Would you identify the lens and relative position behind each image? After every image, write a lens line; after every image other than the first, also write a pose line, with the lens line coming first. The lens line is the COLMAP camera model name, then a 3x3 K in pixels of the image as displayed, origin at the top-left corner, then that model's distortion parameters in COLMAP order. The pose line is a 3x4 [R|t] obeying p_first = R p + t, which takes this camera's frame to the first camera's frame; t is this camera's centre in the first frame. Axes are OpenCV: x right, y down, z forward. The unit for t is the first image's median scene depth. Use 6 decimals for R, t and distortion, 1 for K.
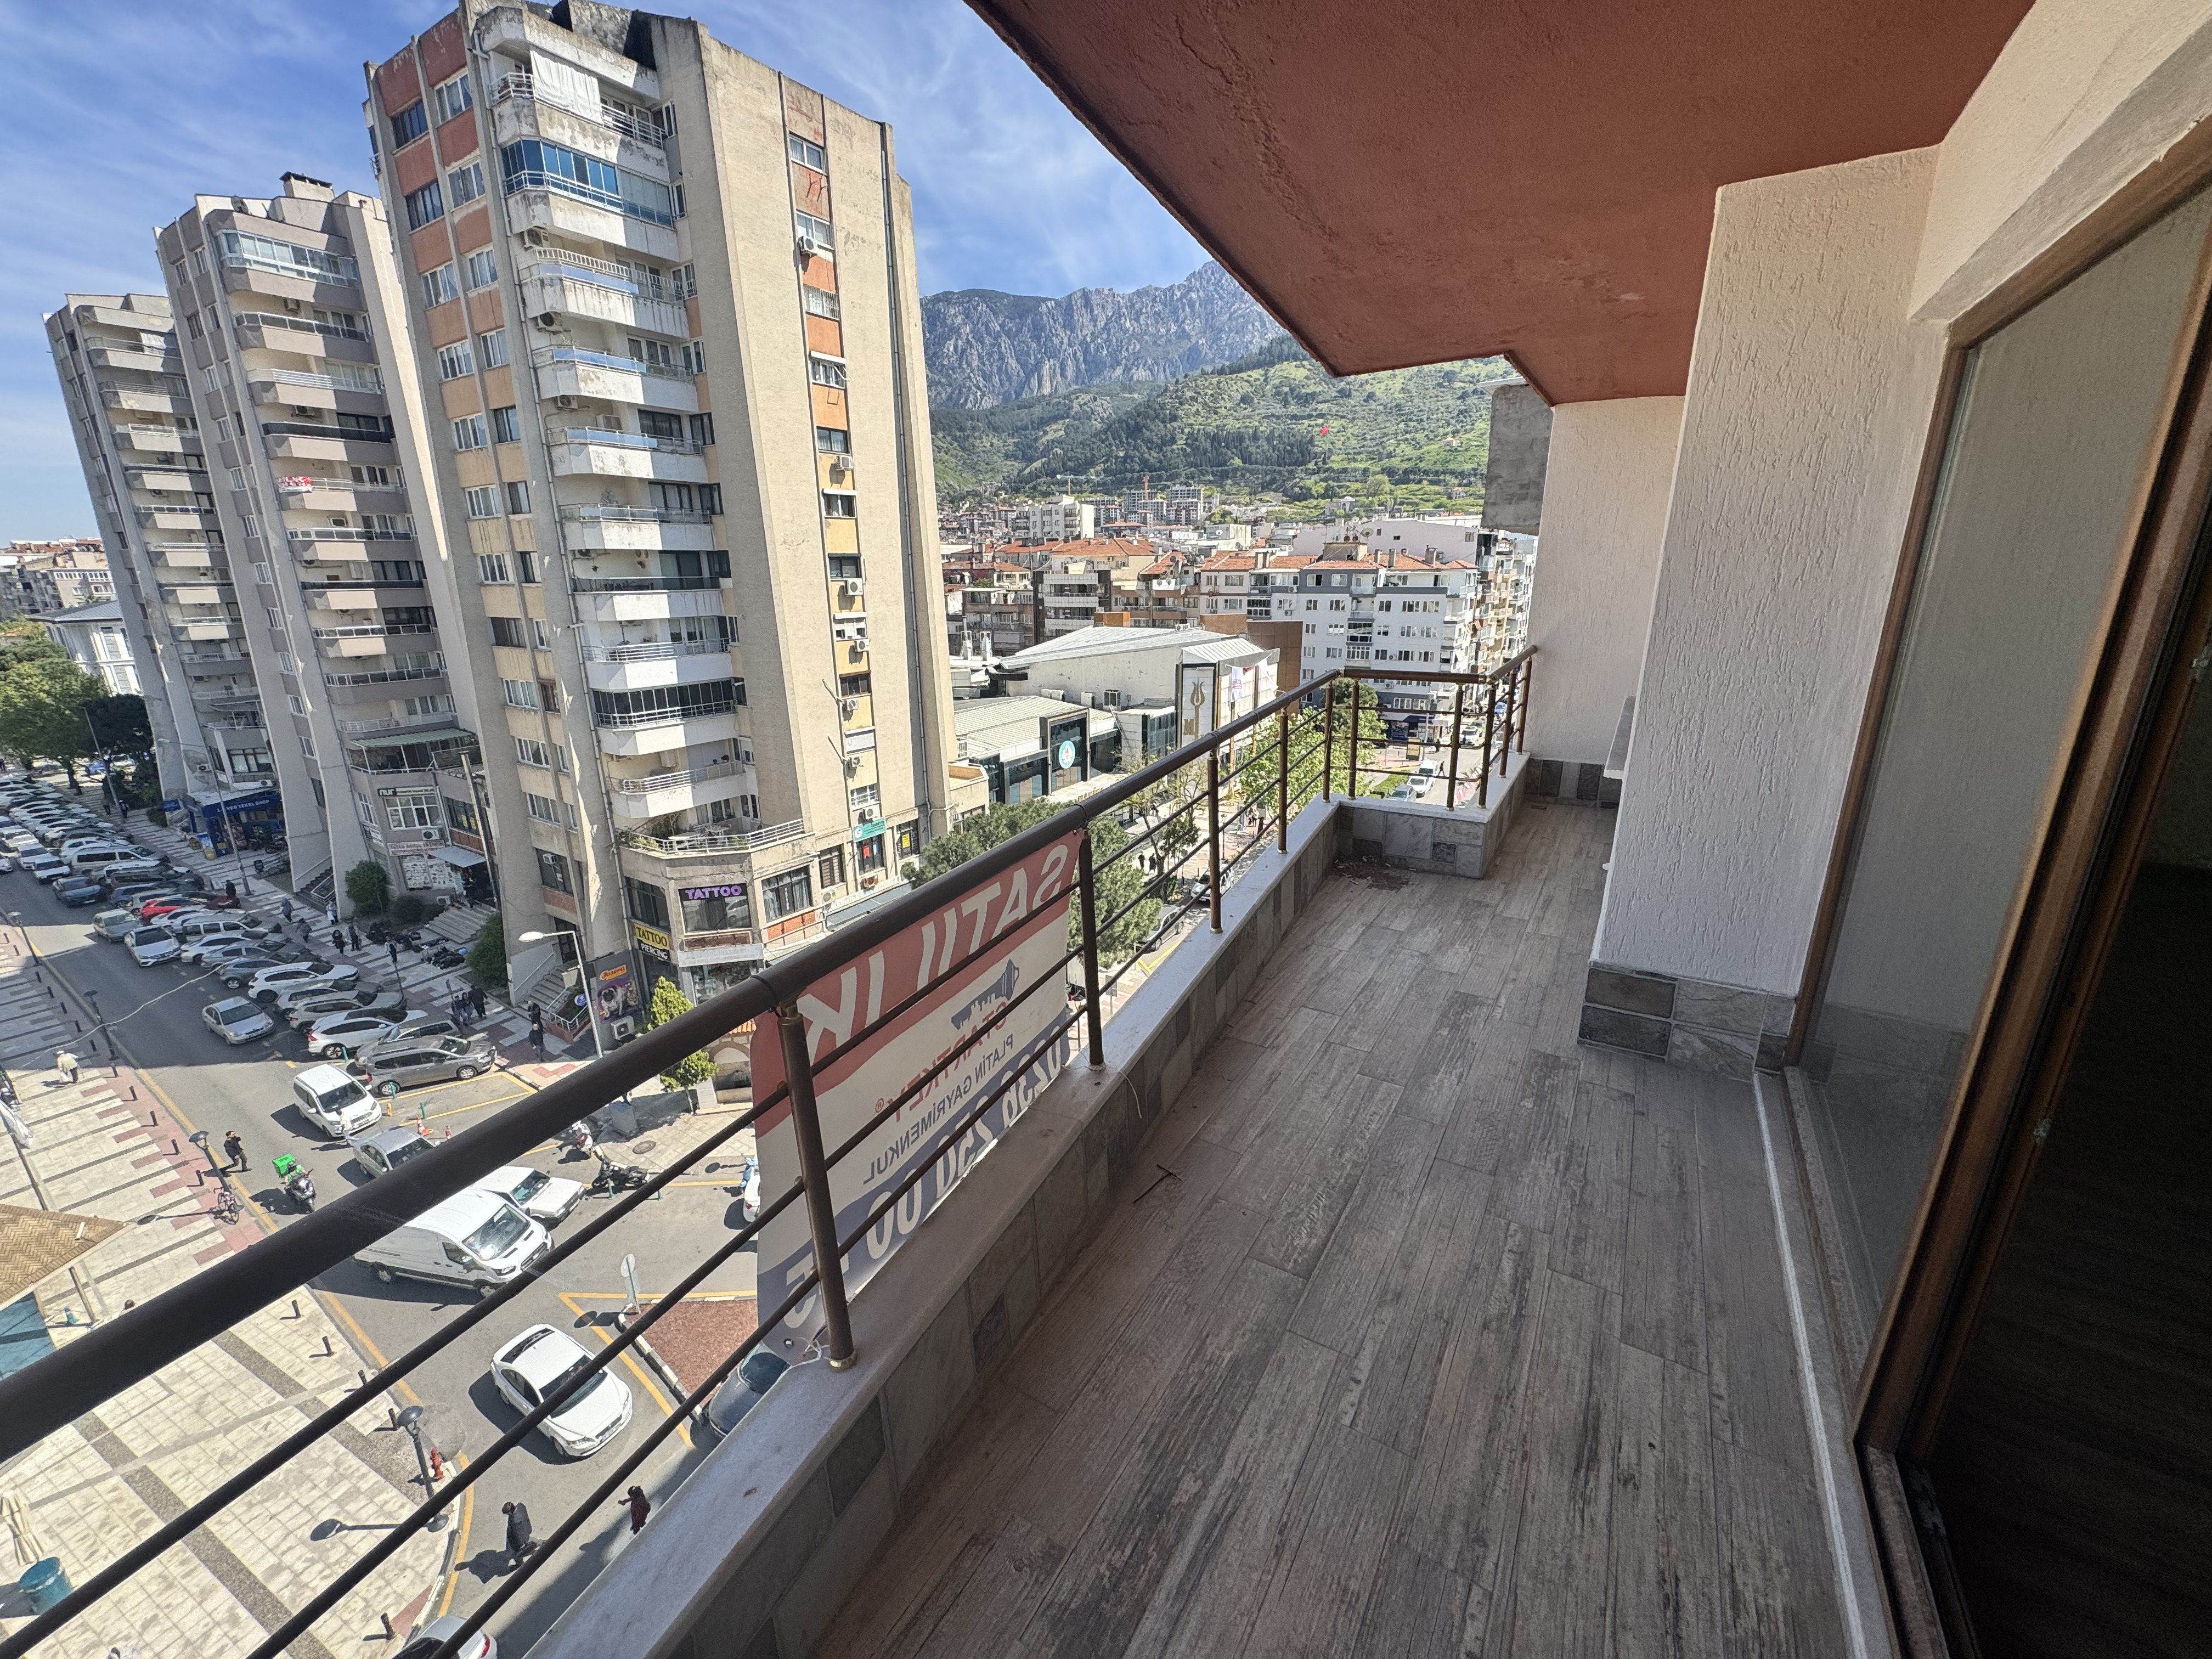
lens RADIAL K [[874.6, 0, 1109.0], [0, 874.6, 831.0], [0, 0, 1]] dist [-0.001638, -0.000946]
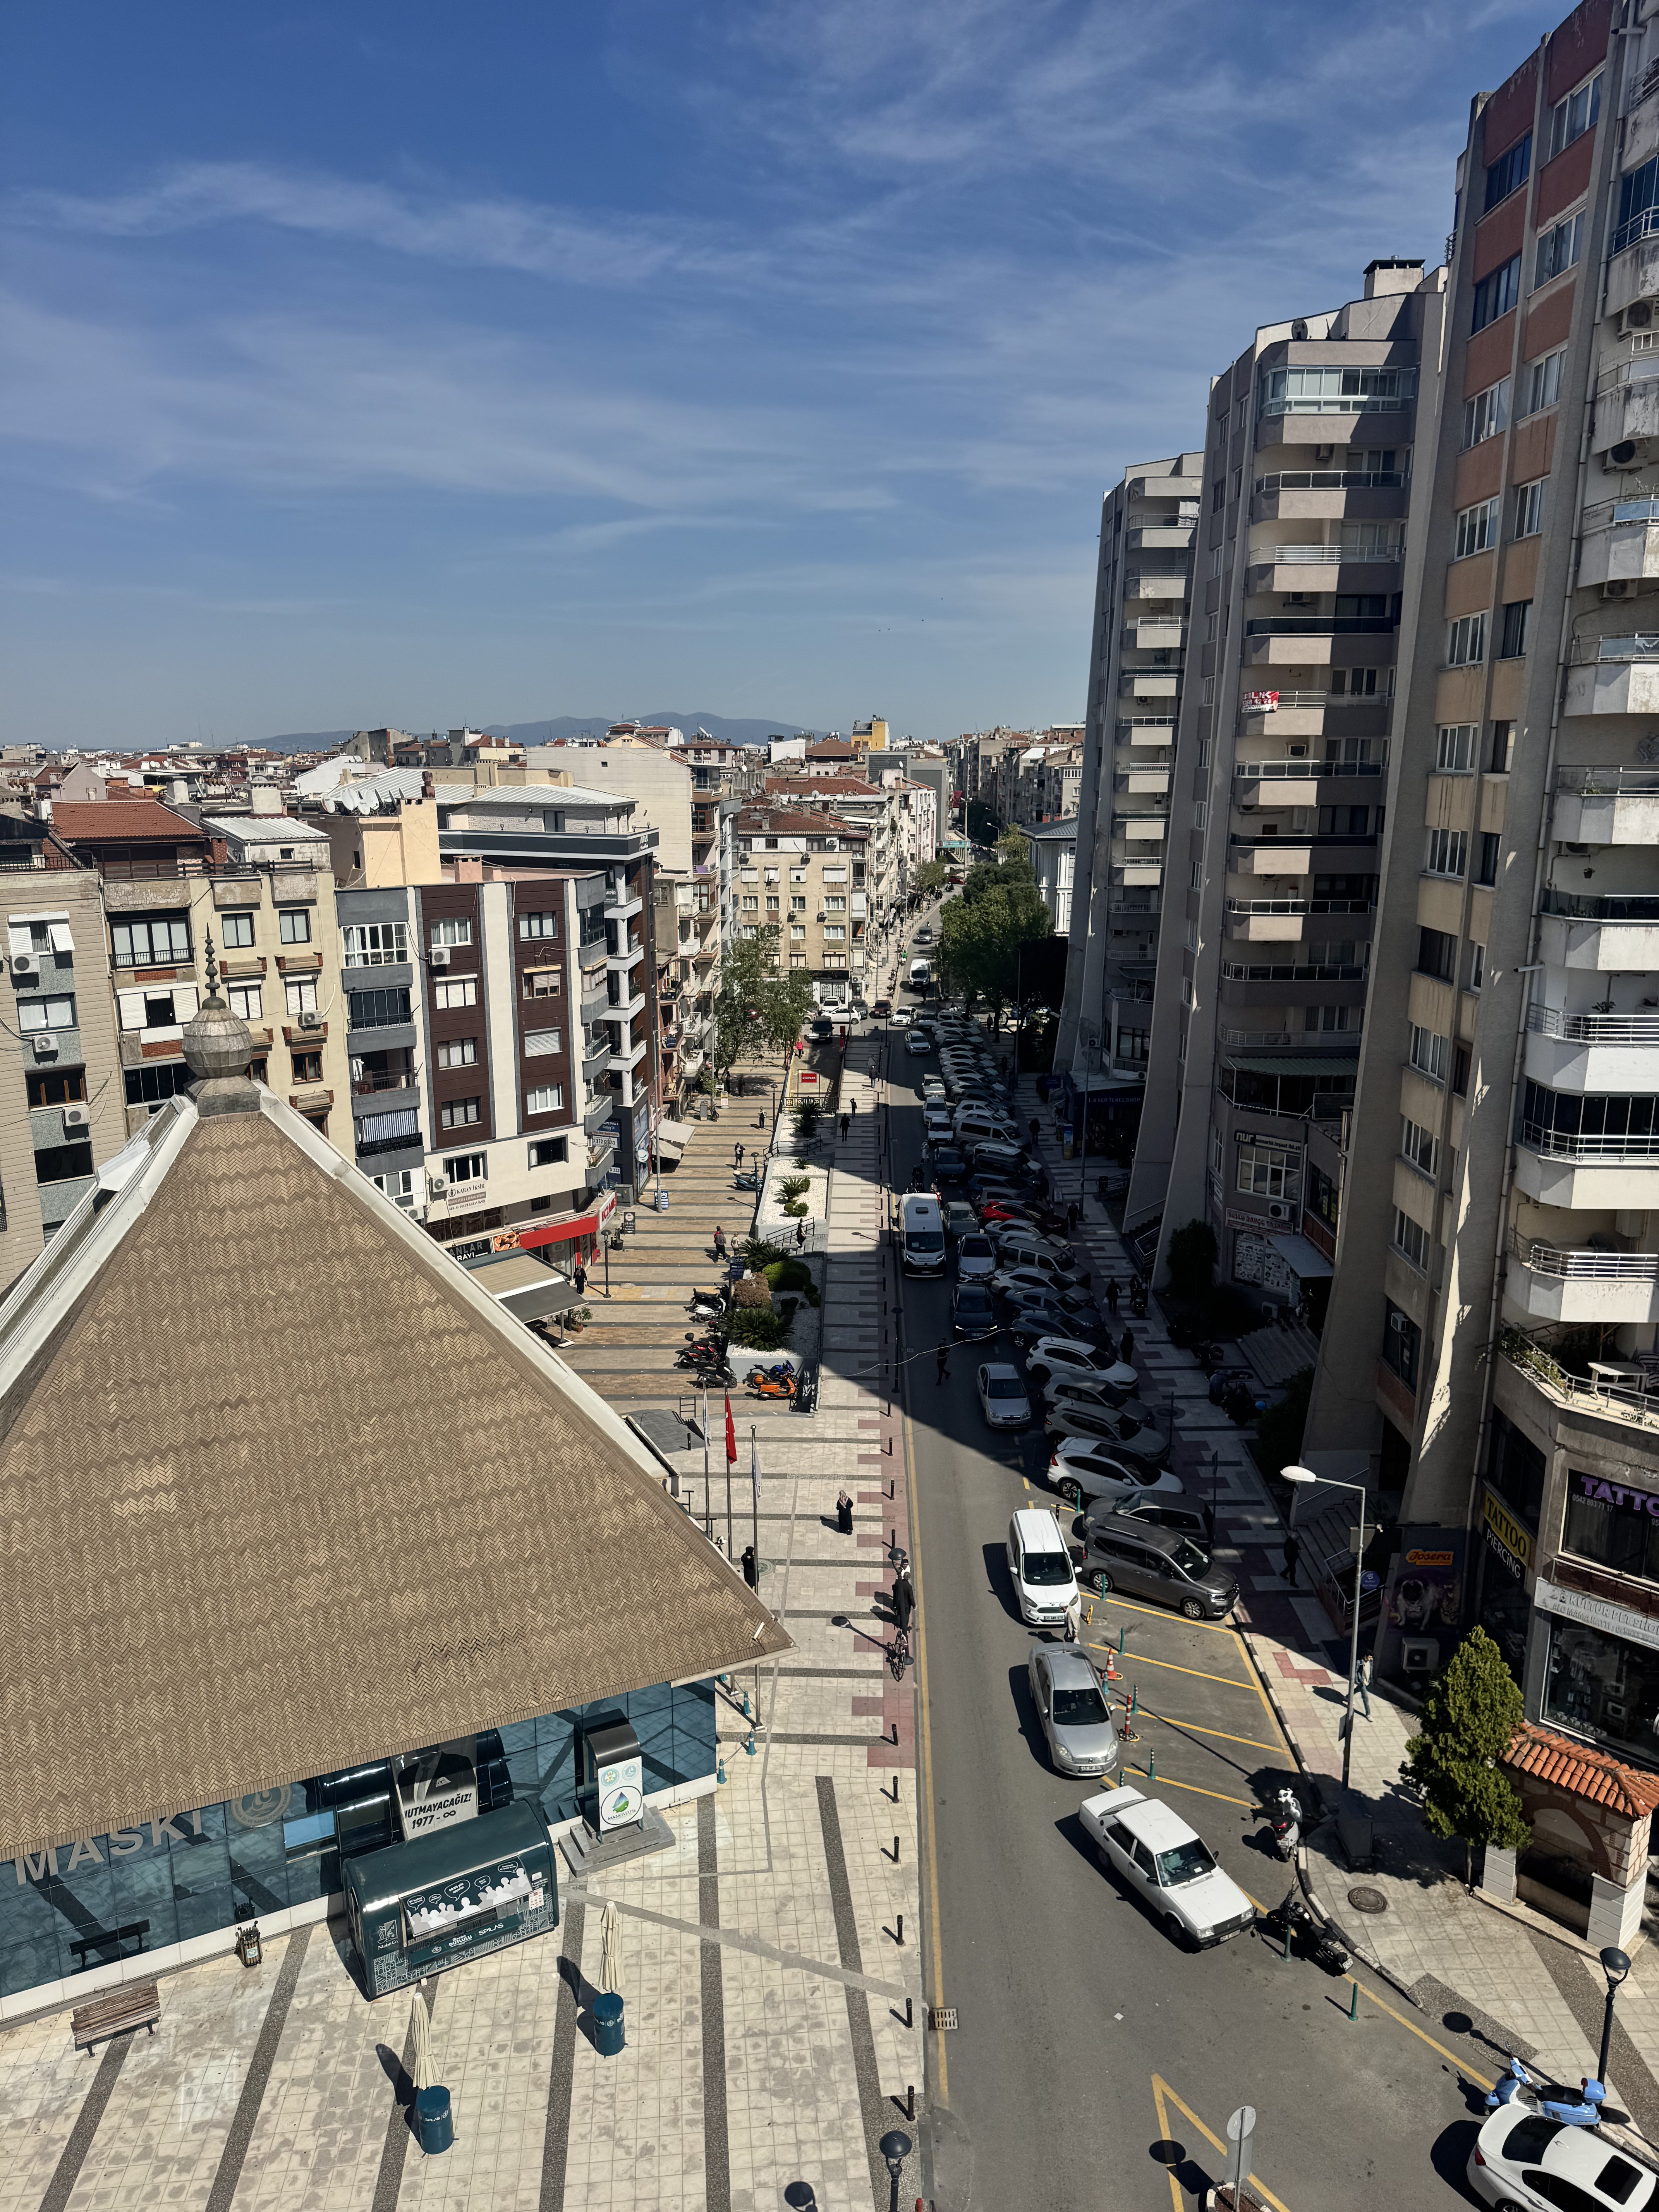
lens RADIAL K [[1544.5, 0, 824.5], [0, 1544.5, 1116.3], [0, 0, 1]] dist [0.038468, -0.052769]
pose [[0.520885, 0.200676, -0.829704, 0.008642], [-0.250294, 0.965158, 0.076304, -0.093045], [0.816108, 0.167924, 0.552964, 0.073041]]
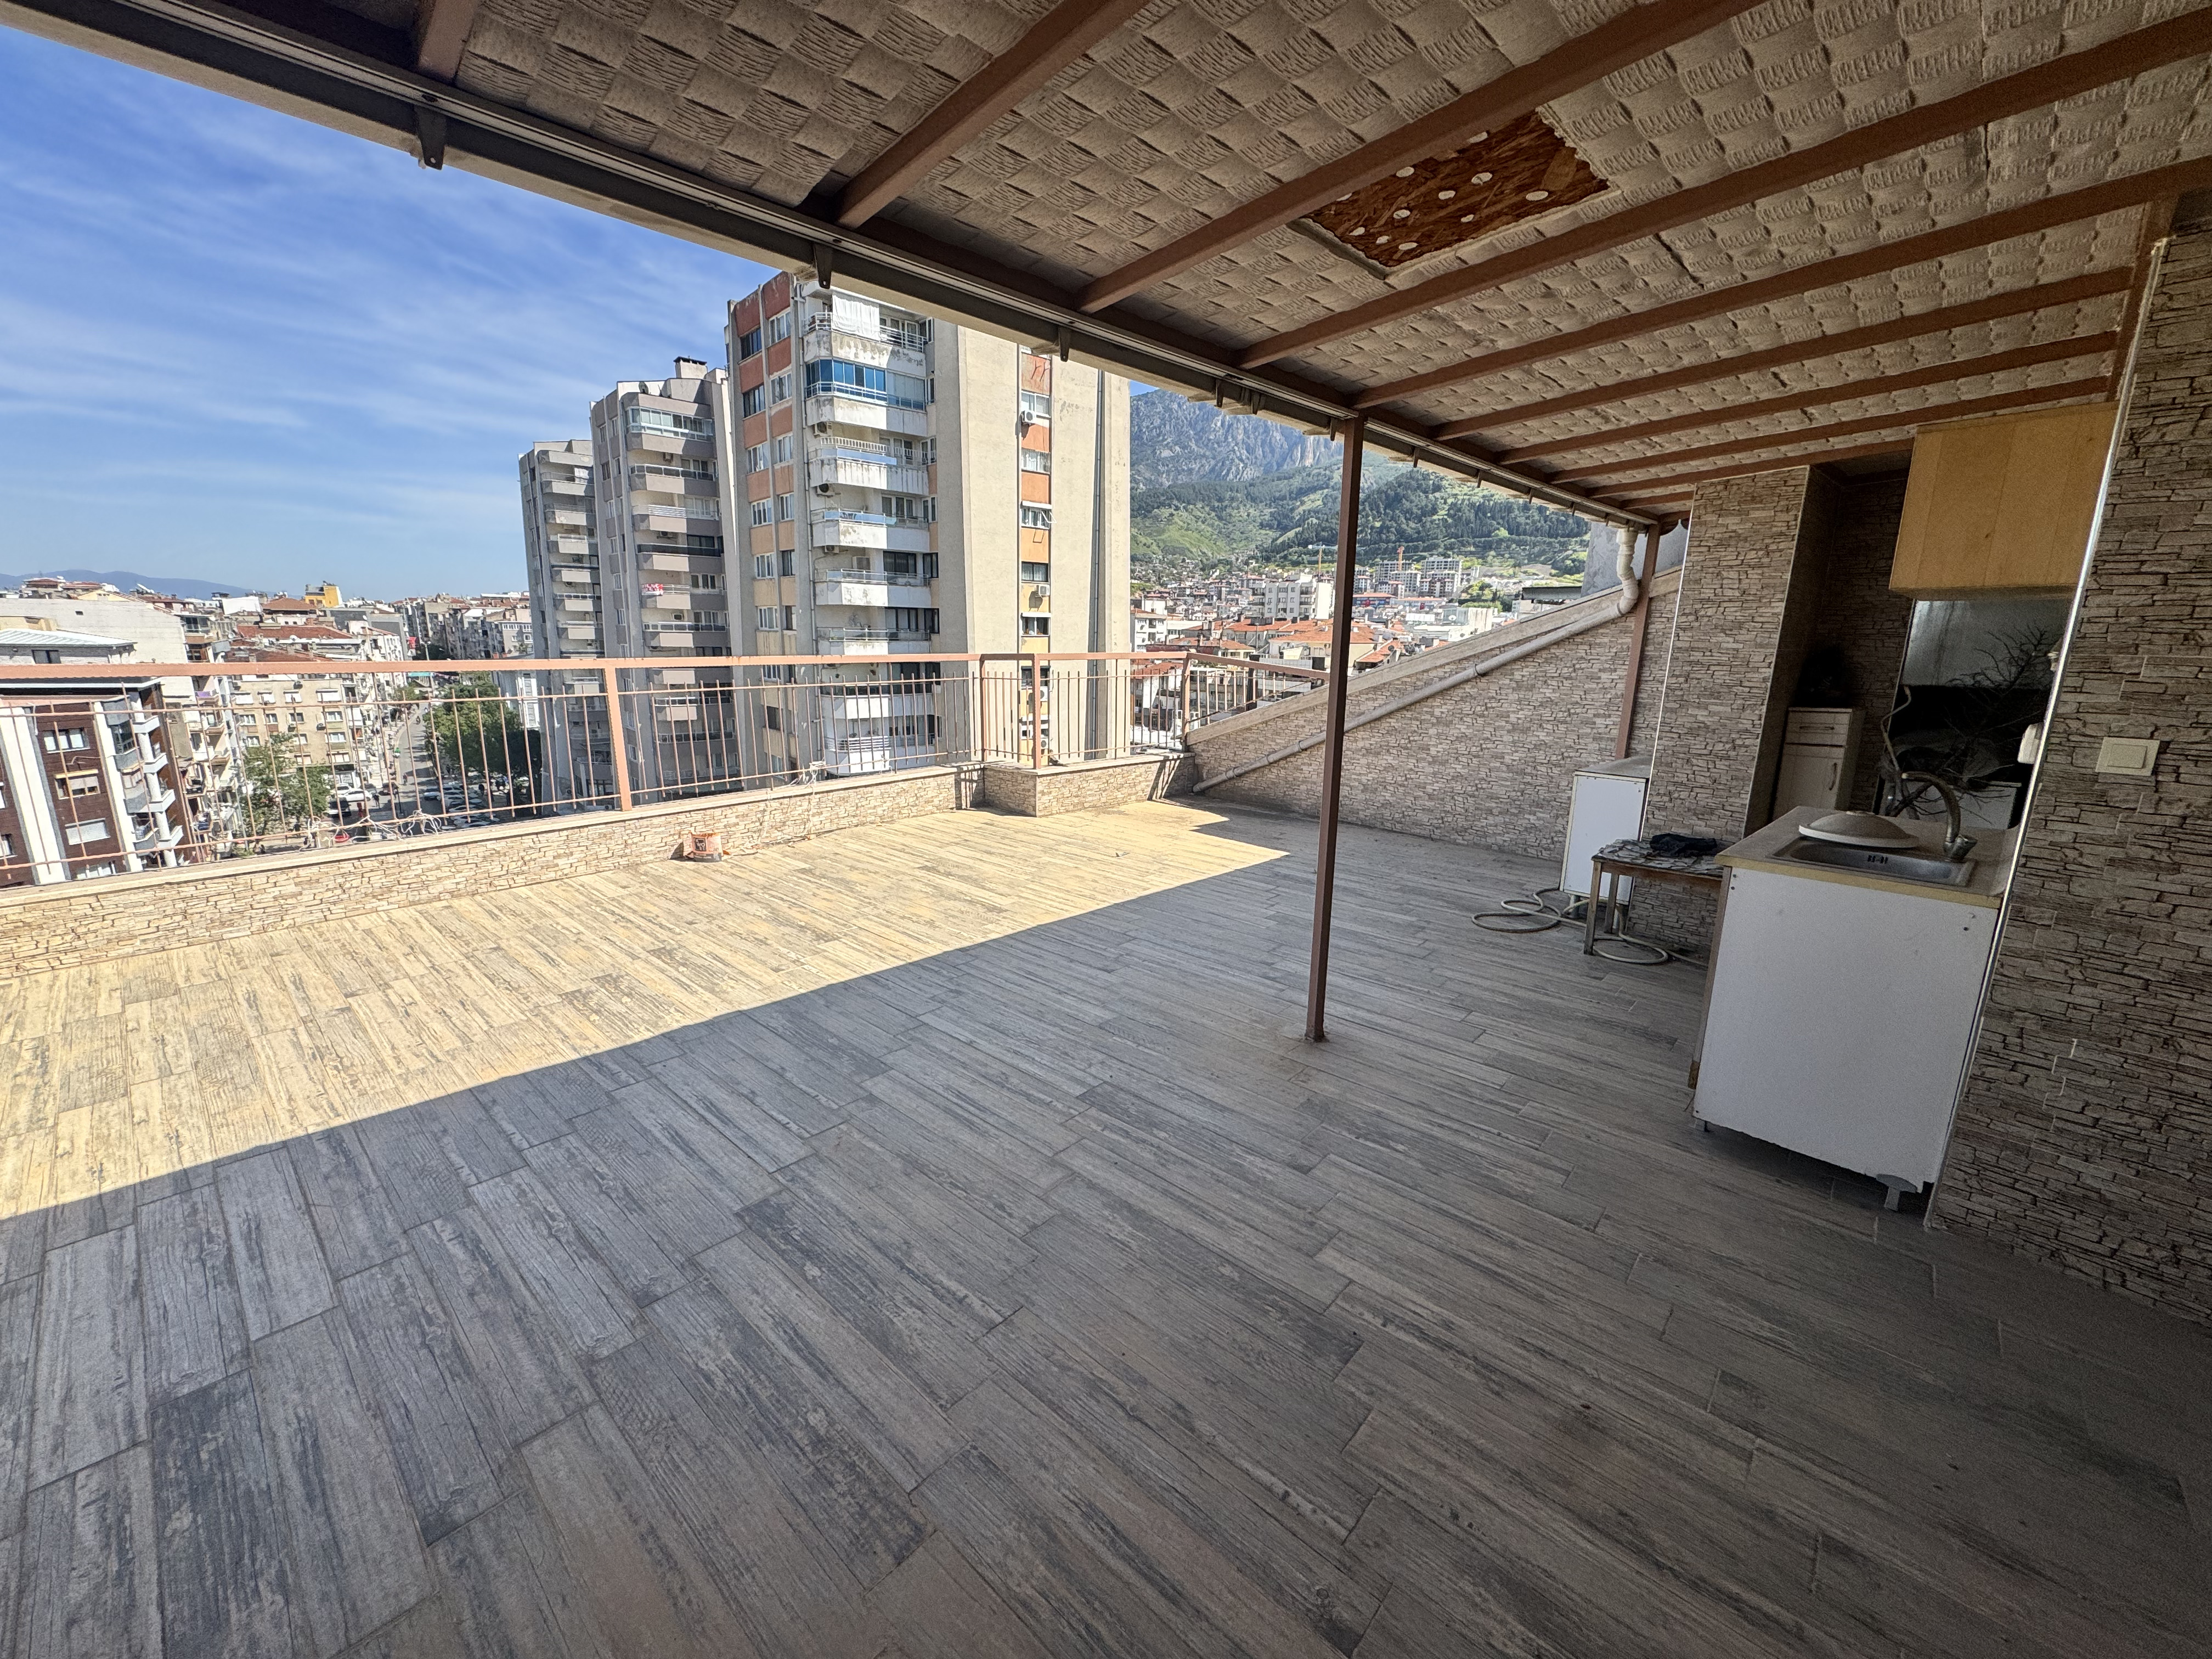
lens RADIAL K [[874.6, 0, 1107.9], [0, 874.6, 834.3], [0, 0, 1]] dist [-0.001638, -0.000946]
pose [[0.963180, 0.089761, -0.253430, 0.105652], [-0.106059, 0.993032, -0.051367, -0.047674], [0.247054, 0.076355, 0.965989, -0.080512]]
